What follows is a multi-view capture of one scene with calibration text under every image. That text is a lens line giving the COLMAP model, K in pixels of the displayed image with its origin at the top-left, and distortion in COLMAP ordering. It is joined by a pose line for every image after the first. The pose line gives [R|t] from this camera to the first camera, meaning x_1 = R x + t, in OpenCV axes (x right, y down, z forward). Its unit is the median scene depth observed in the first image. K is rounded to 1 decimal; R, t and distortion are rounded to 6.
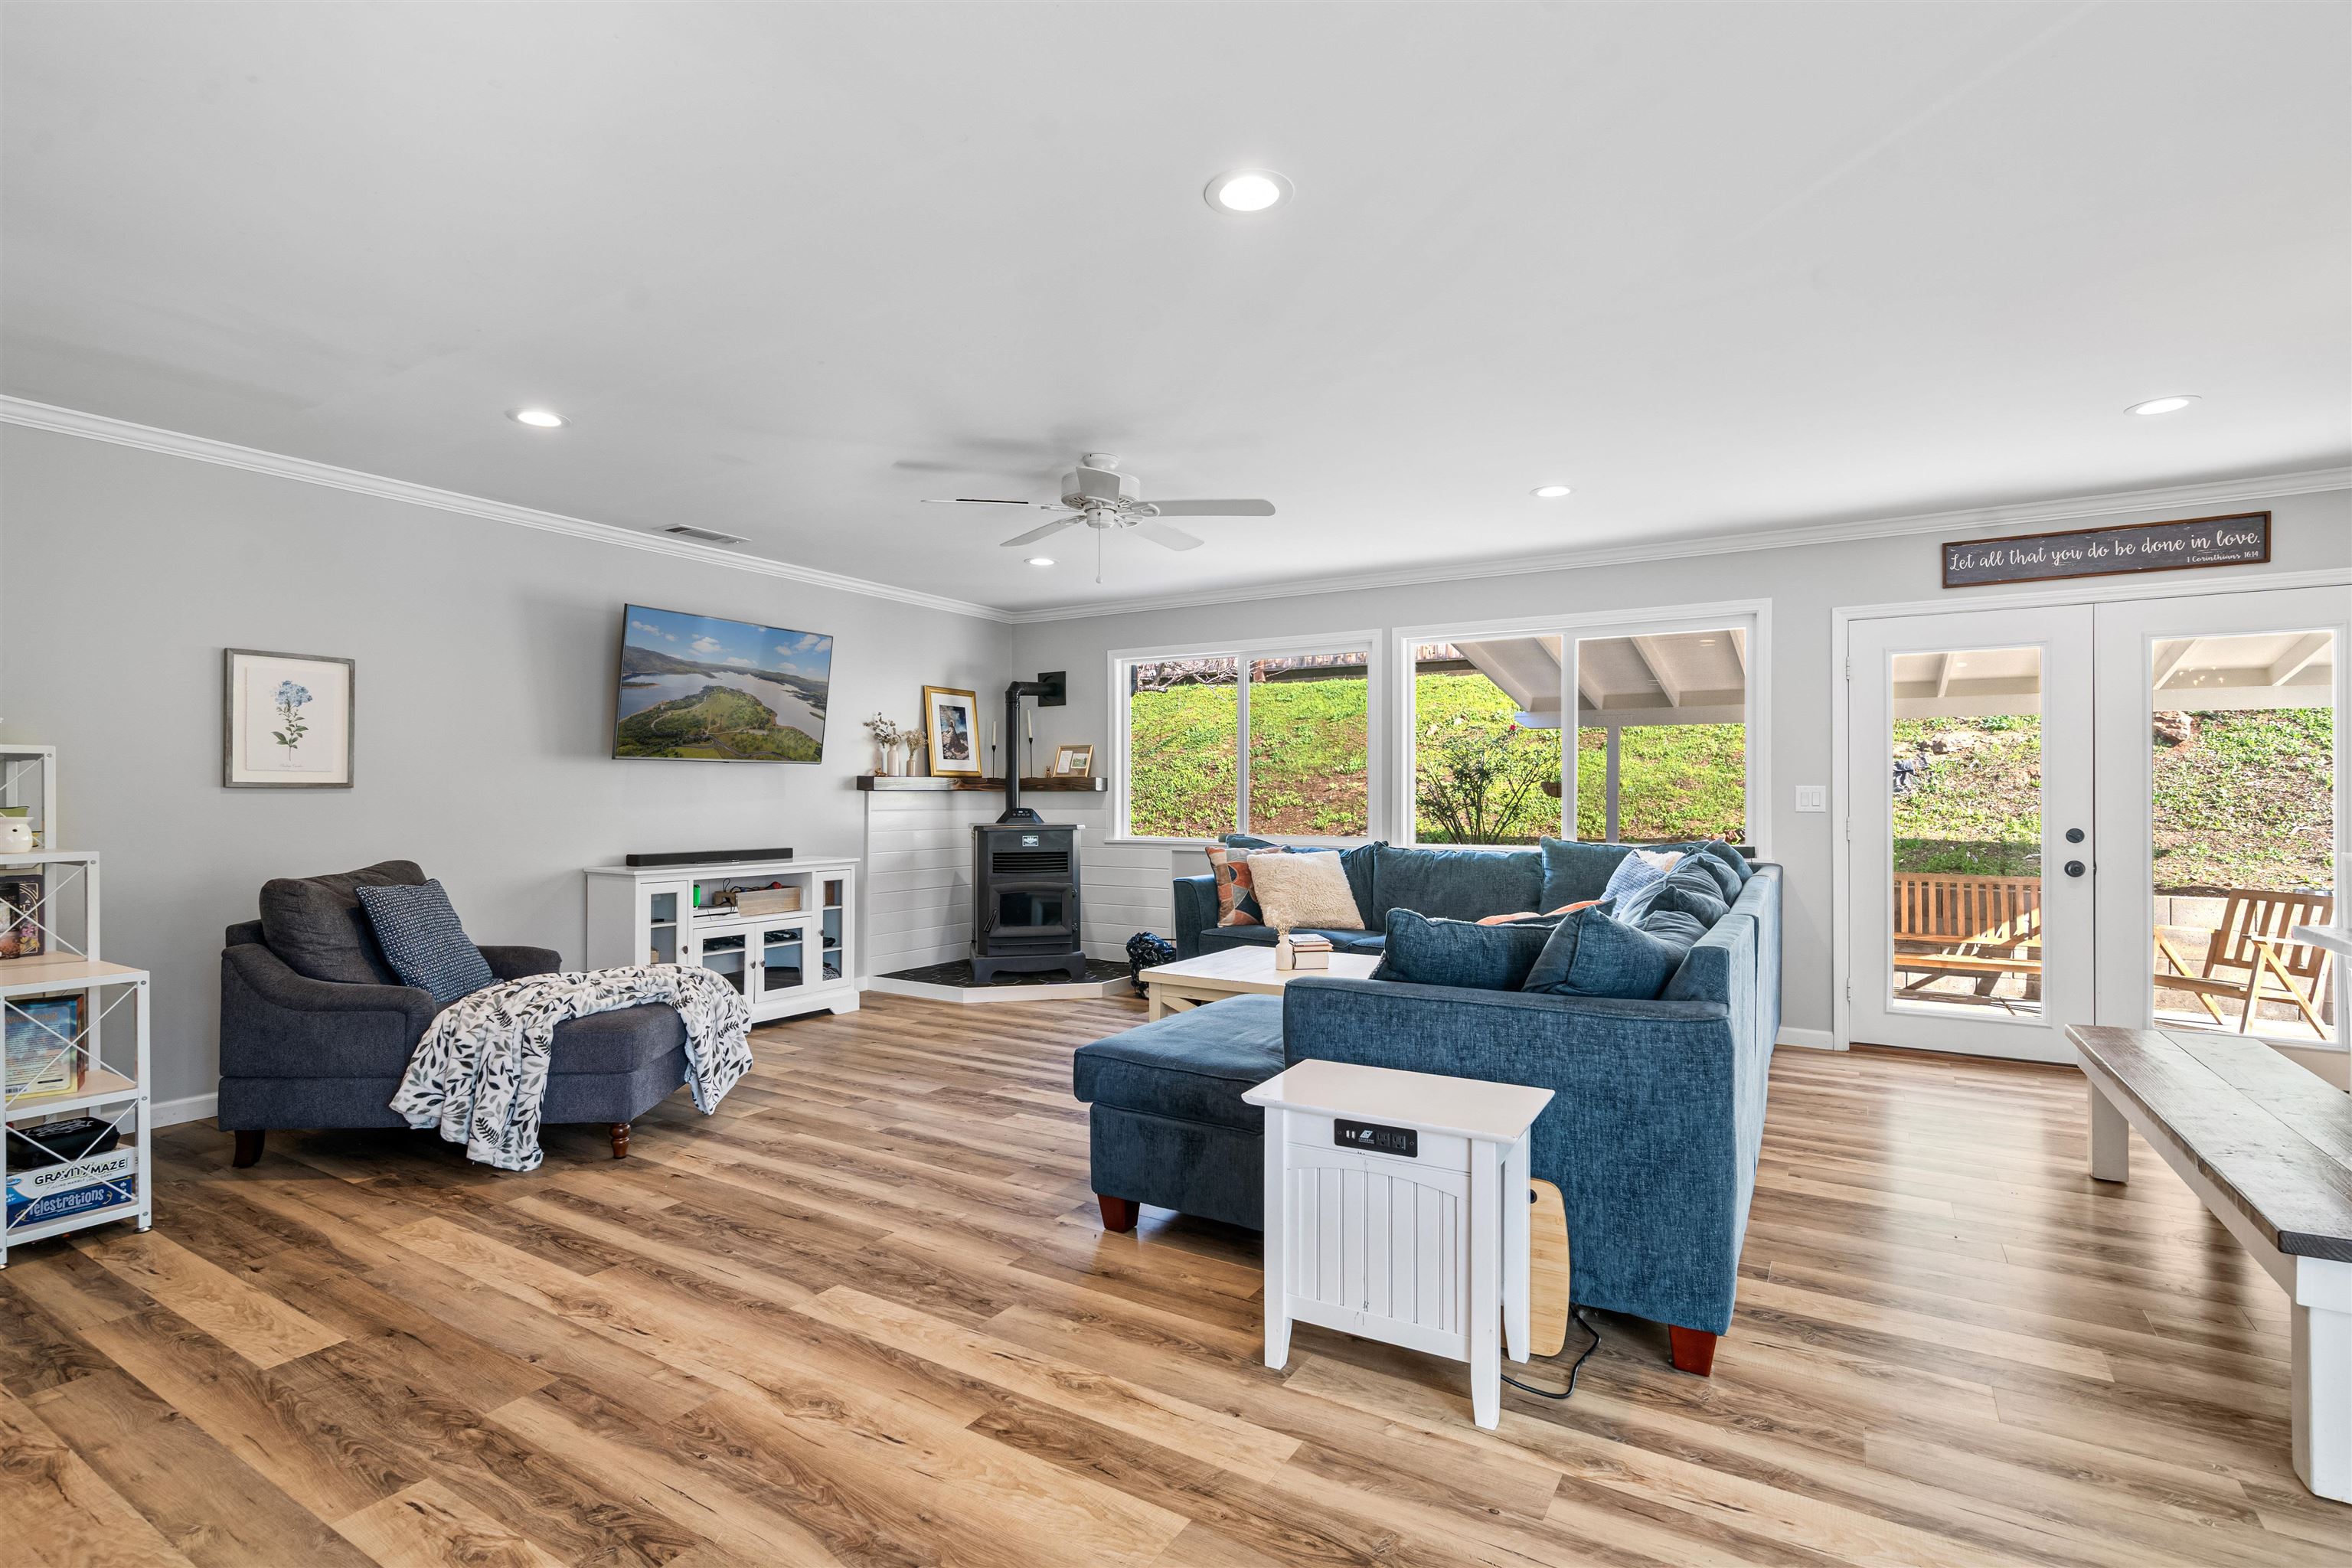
lens RADIAL K [[1121.3, 0, 1172.5], [0, 1121.3, 793.6], [0, 0, 1]] dist [0.001146, 0.000161]
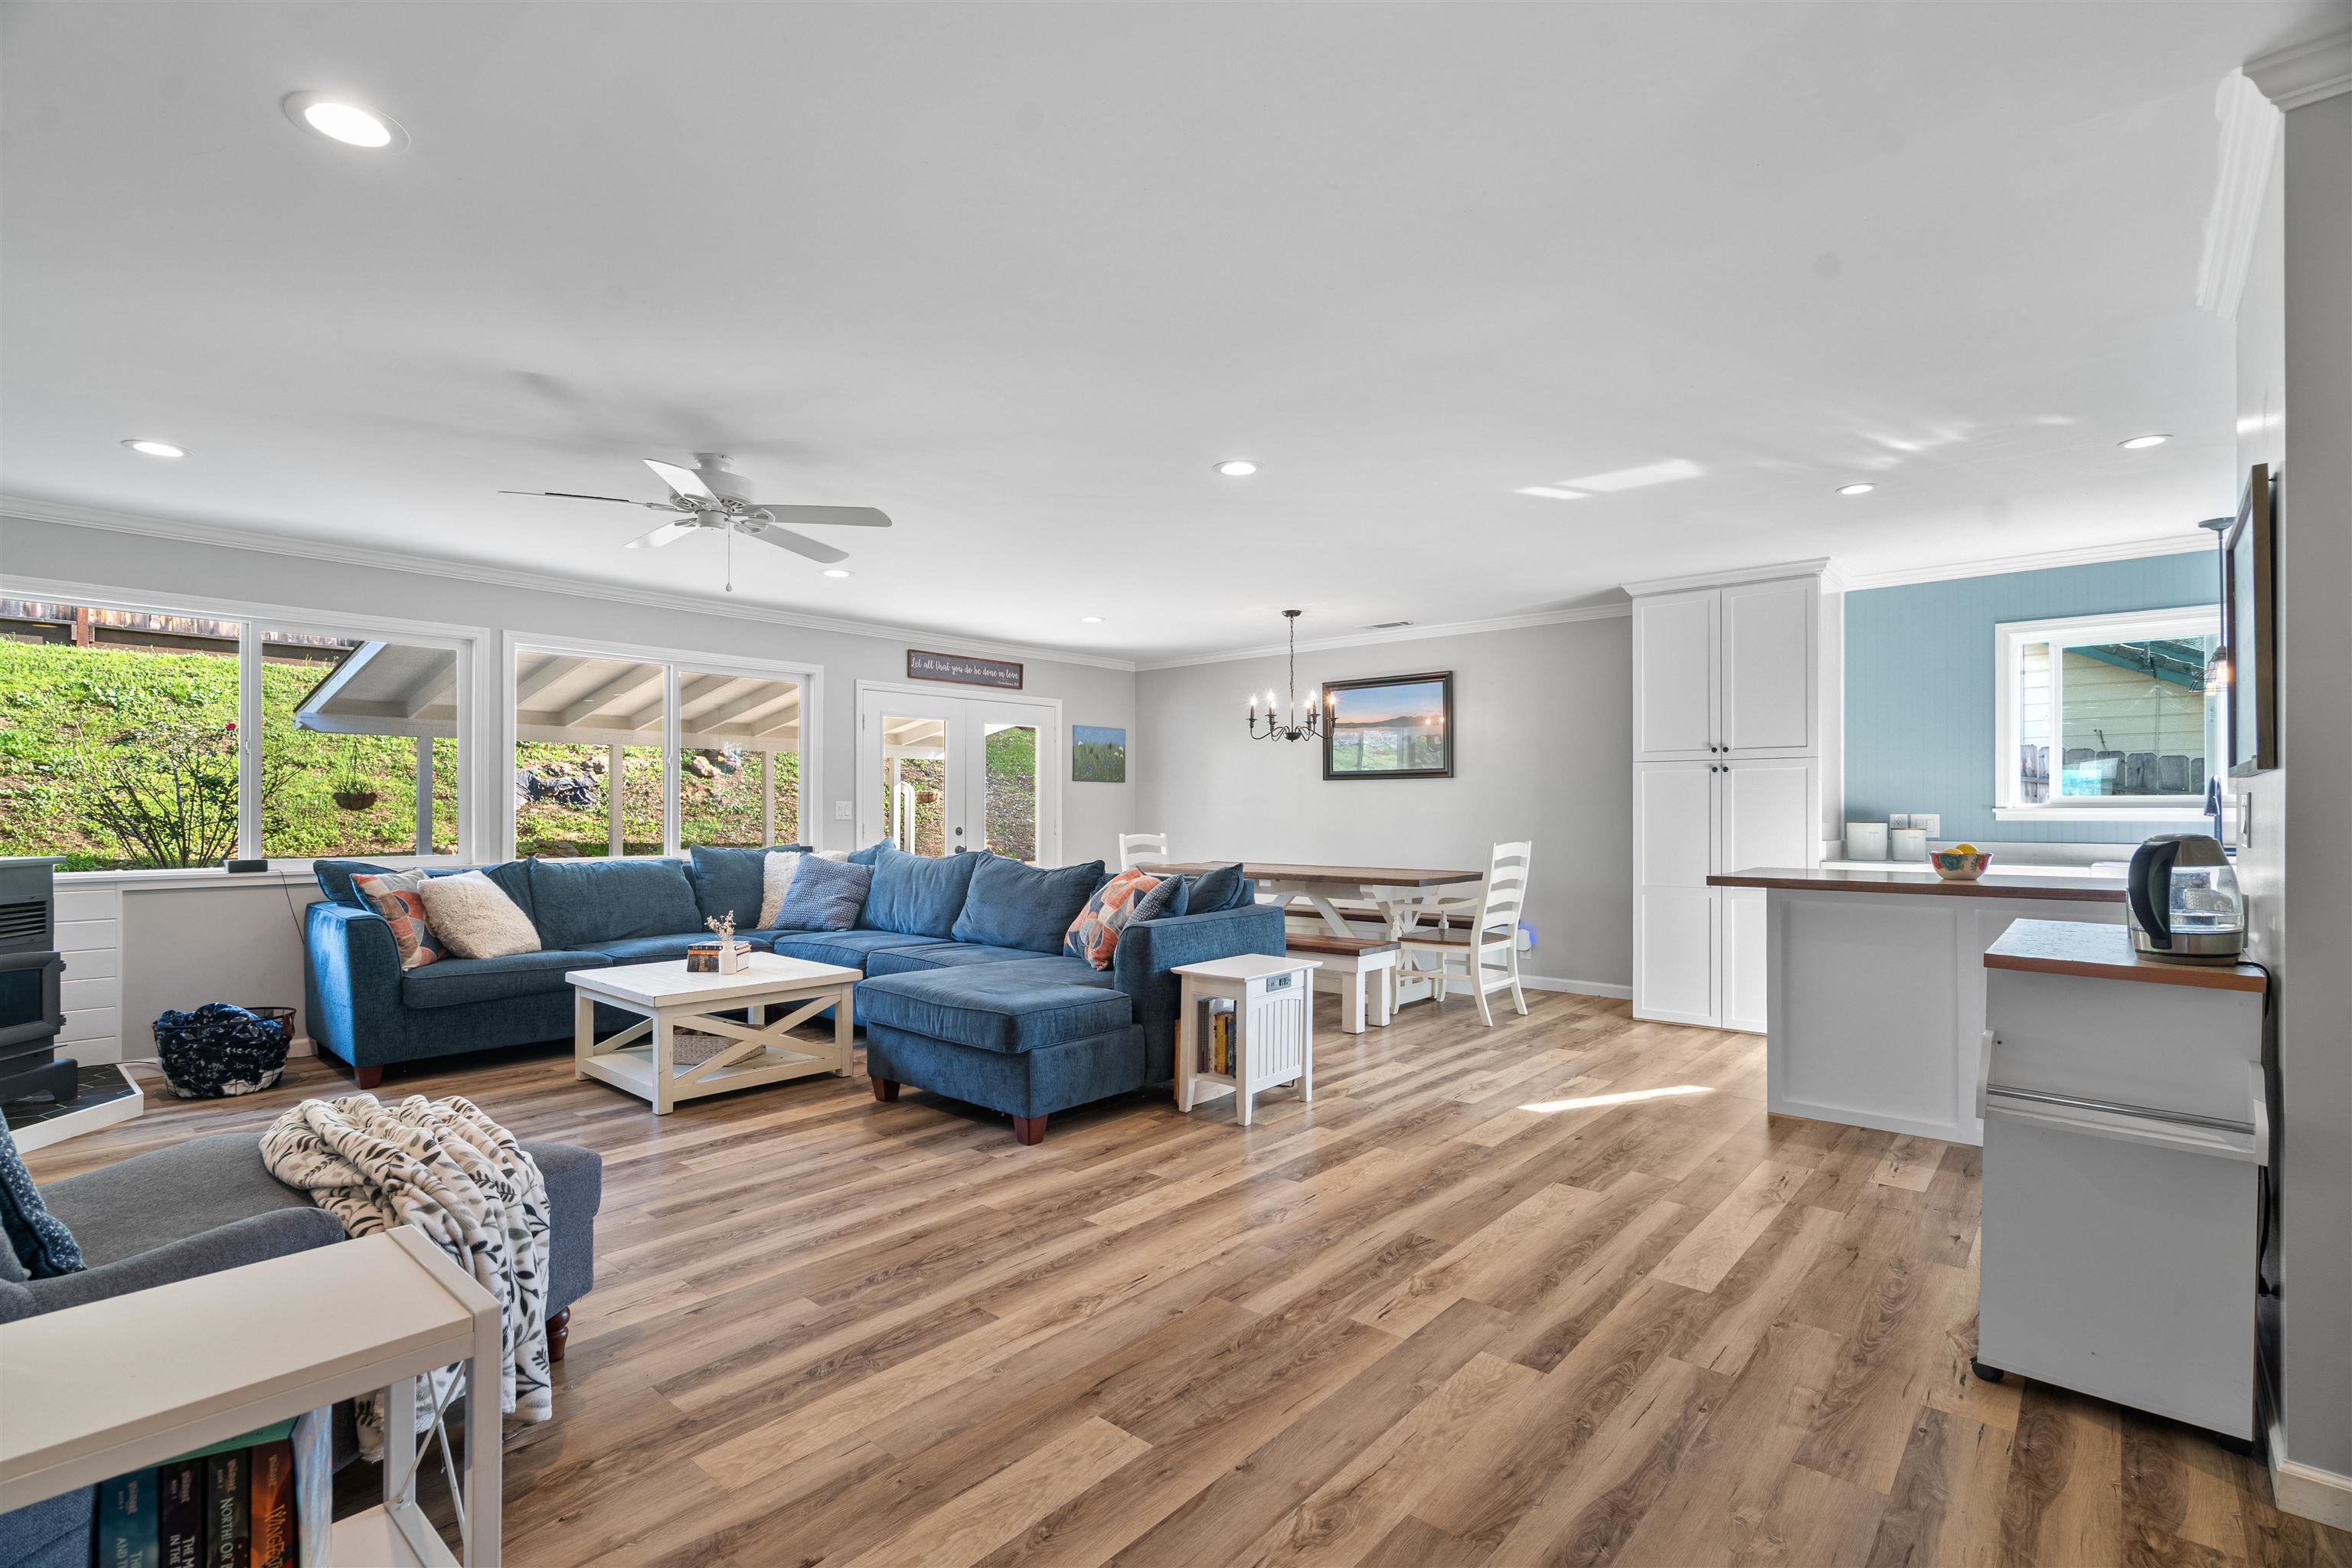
lens RADIAL K [[1087.1, 0, 1165.6], [0, 1087.1, 806.3], [0, 0, 1]] dist [0.000066, 0.000806]
pose [[0.162841, 0.000493, 0.986652, -1.320450], [-0.002074, 0.999998, -0.000157, -0.002438], [-0.986650, -0.002020, 0.162842, 0.669305]]
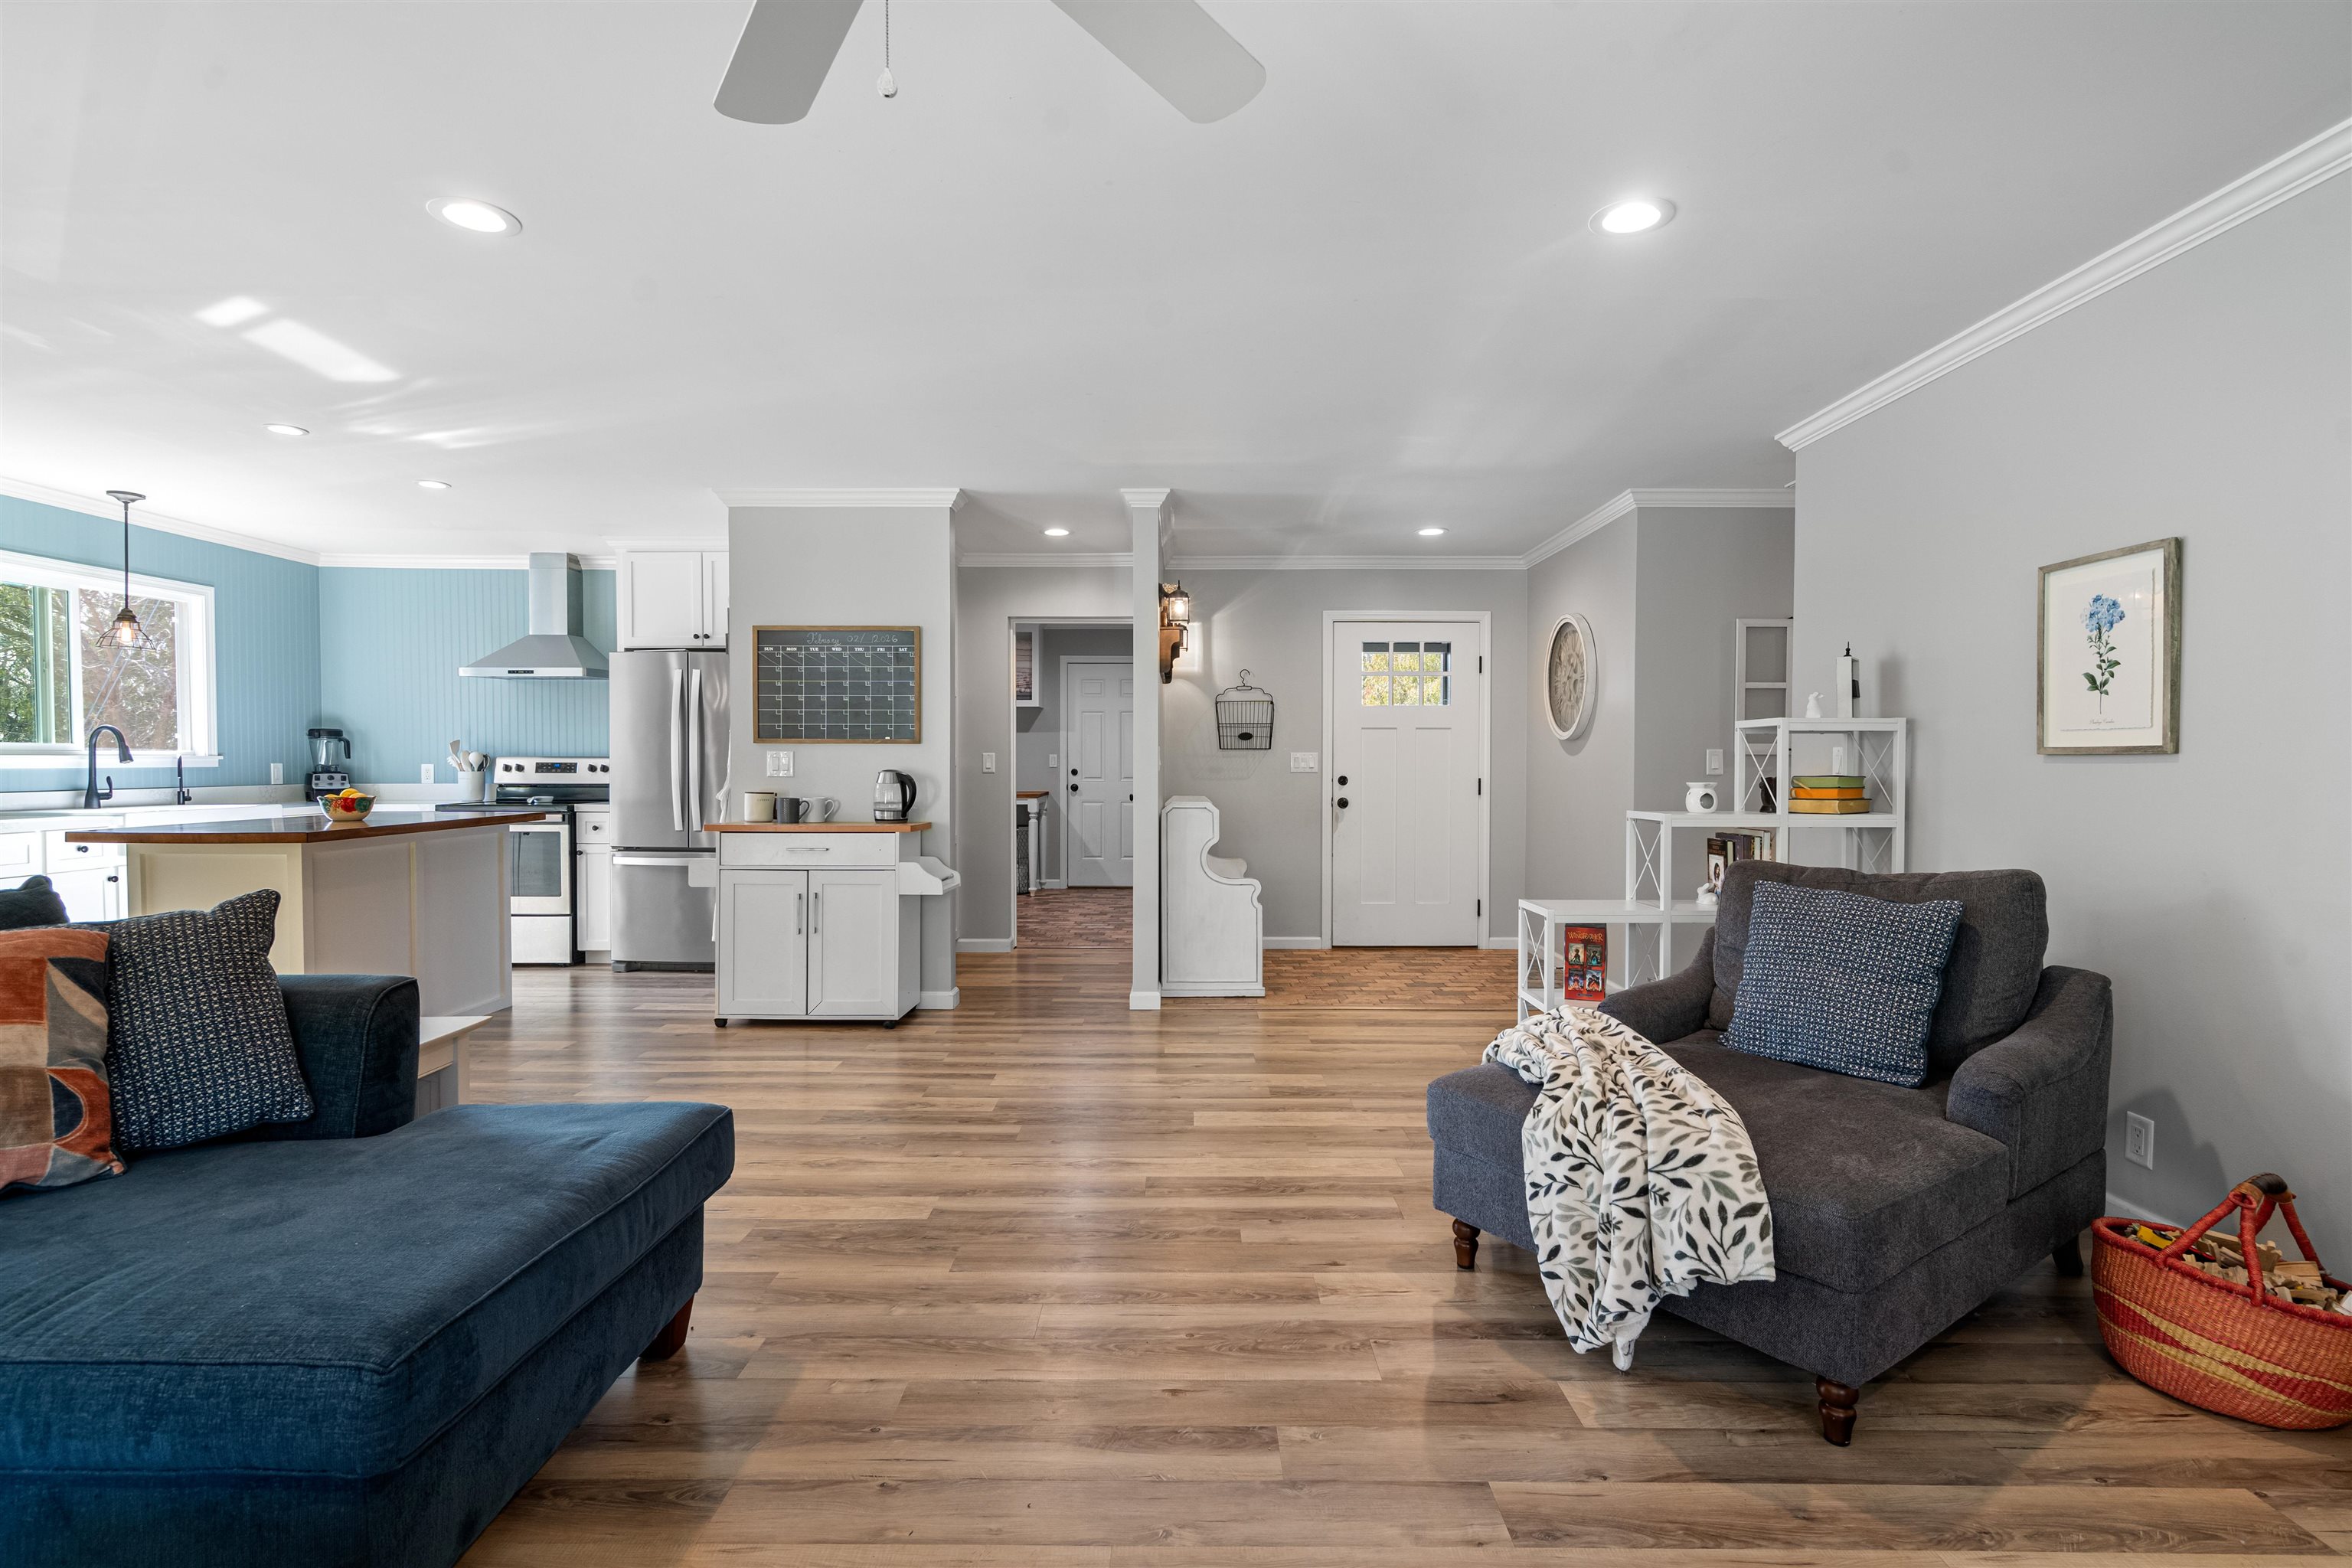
lens RADIAL K [[1115.8, 0, 1178.0], [0, 1115.8, 786.2], [0, 0, 1]] dist [0.000913, 0.000304]
pose [[-0.852543, 0.007219, -0.522608, 0.046330], [-0.003757, 0.999794, 0.019939, 0.003681], [0.522644, 0.018963, -0.852340, 1.868694]]
